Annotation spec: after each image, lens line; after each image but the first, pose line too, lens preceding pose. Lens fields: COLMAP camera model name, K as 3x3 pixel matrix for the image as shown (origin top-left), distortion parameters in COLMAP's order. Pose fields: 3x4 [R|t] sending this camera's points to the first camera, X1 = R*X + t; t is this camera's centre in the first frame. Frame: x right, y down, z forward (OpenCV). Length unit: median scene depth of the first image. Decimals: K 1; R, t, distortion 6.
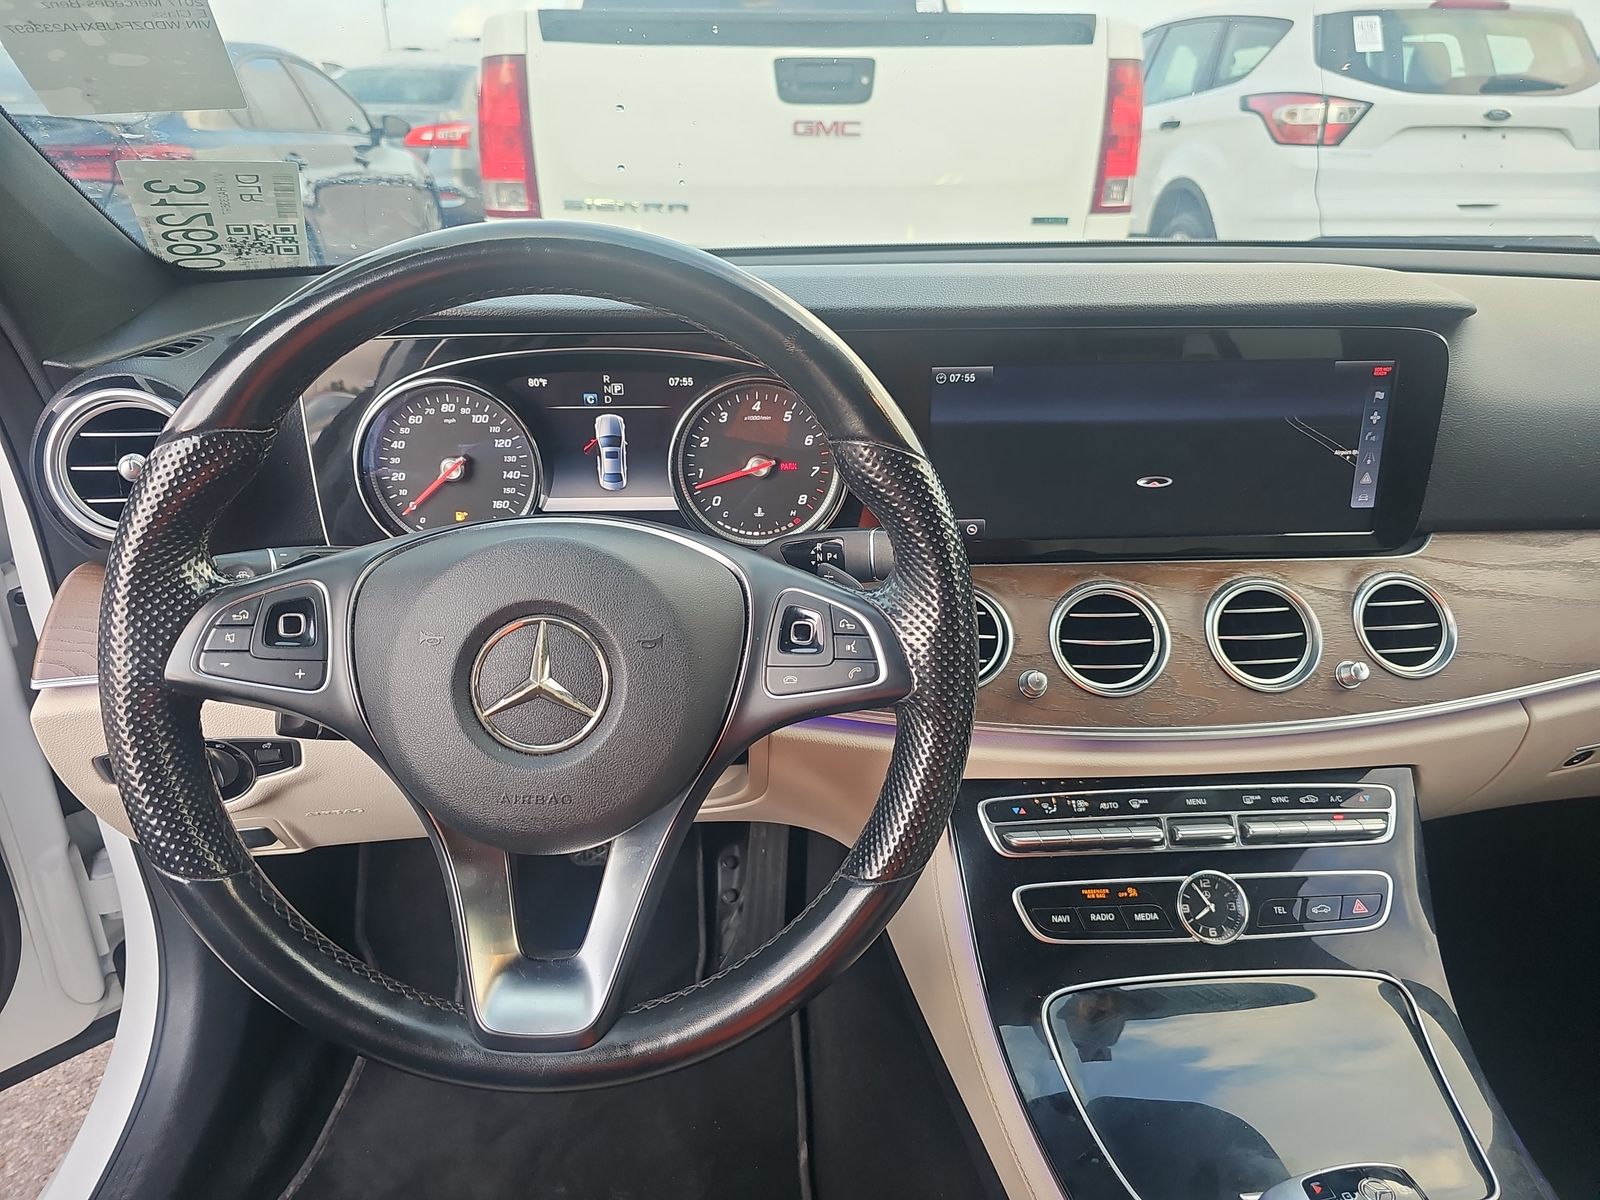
lens RADIAL K [[1054.4, 0, 782.0], [0, 1054.4, 600.6], [0, 0, 1]] dist [0.021735, -0.022217]
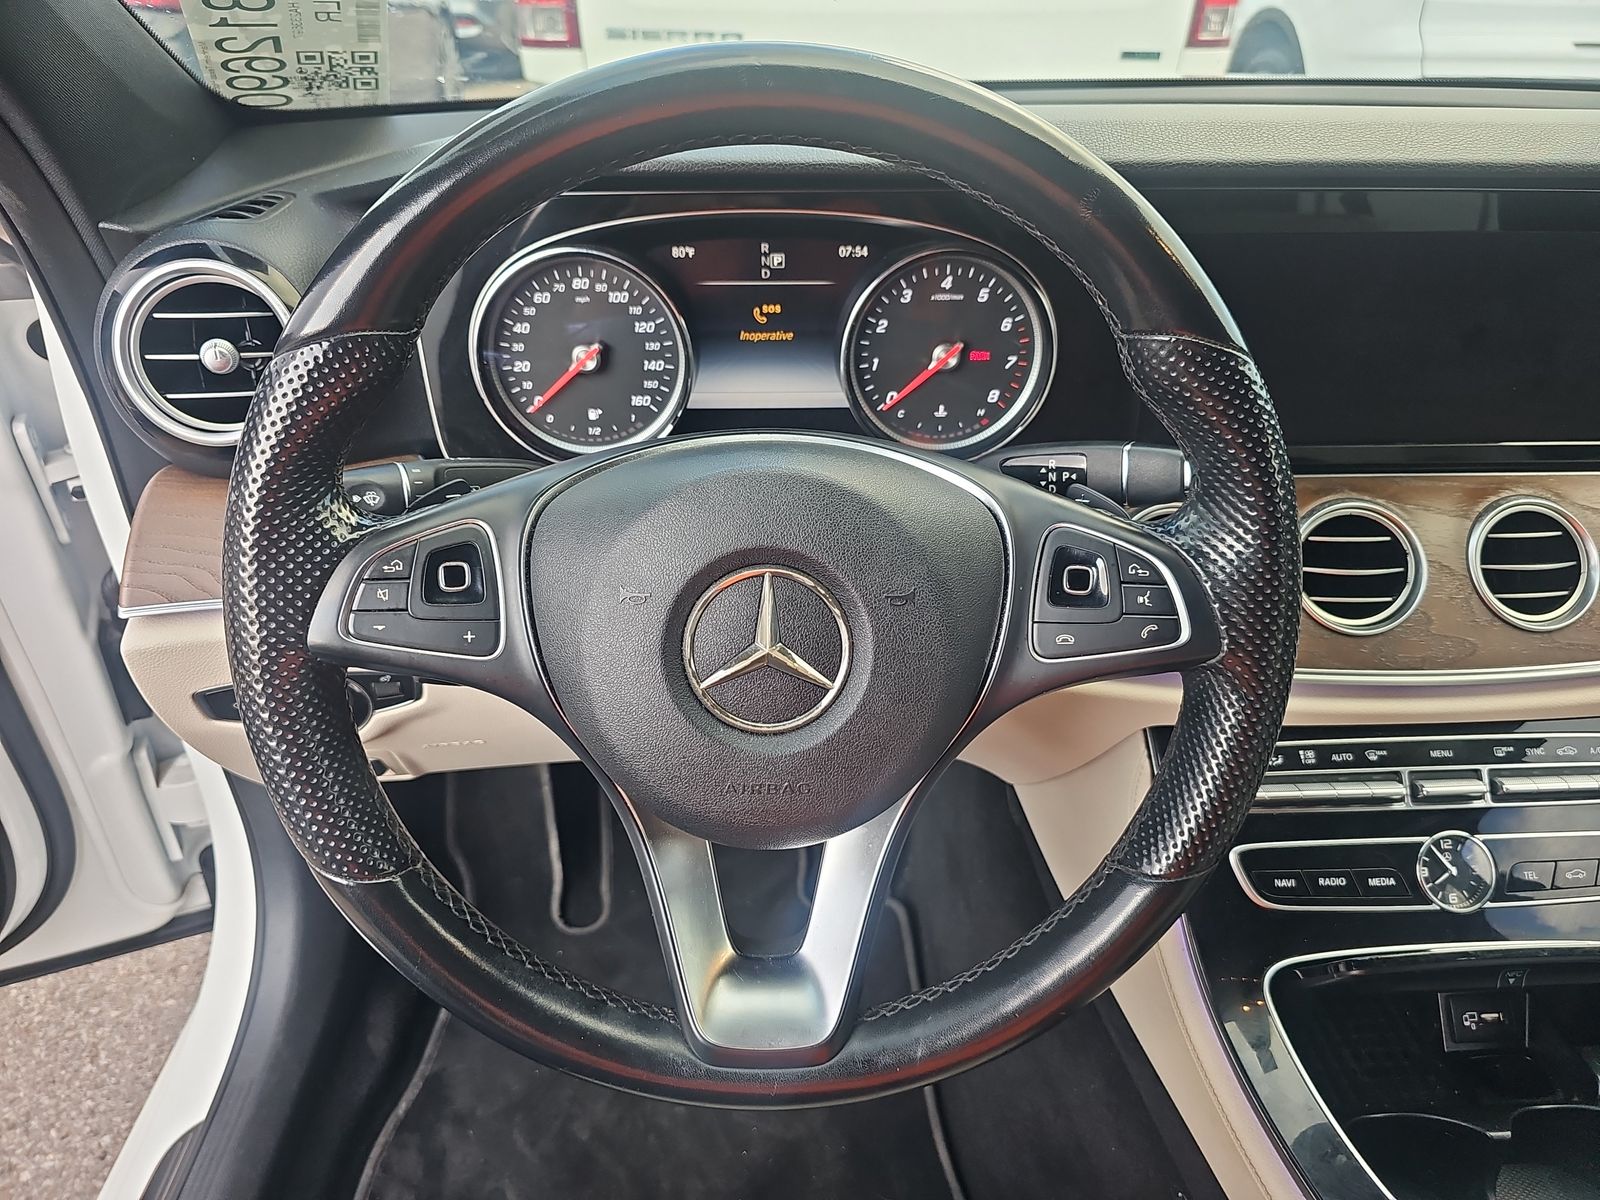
lens RADIAL K [[1052.9, 0, 796.2], [0, 1052.9, 597.1], [0, 0, 1]] dist [0.003681, -0.009538]
pose [[0.999937, 0.009854, -0.005363, -0.138346], [-0.009068, 0.991360, 0.130857, -0.047290], [0.006606, -0.130800, 0.991387, 0.144624]]
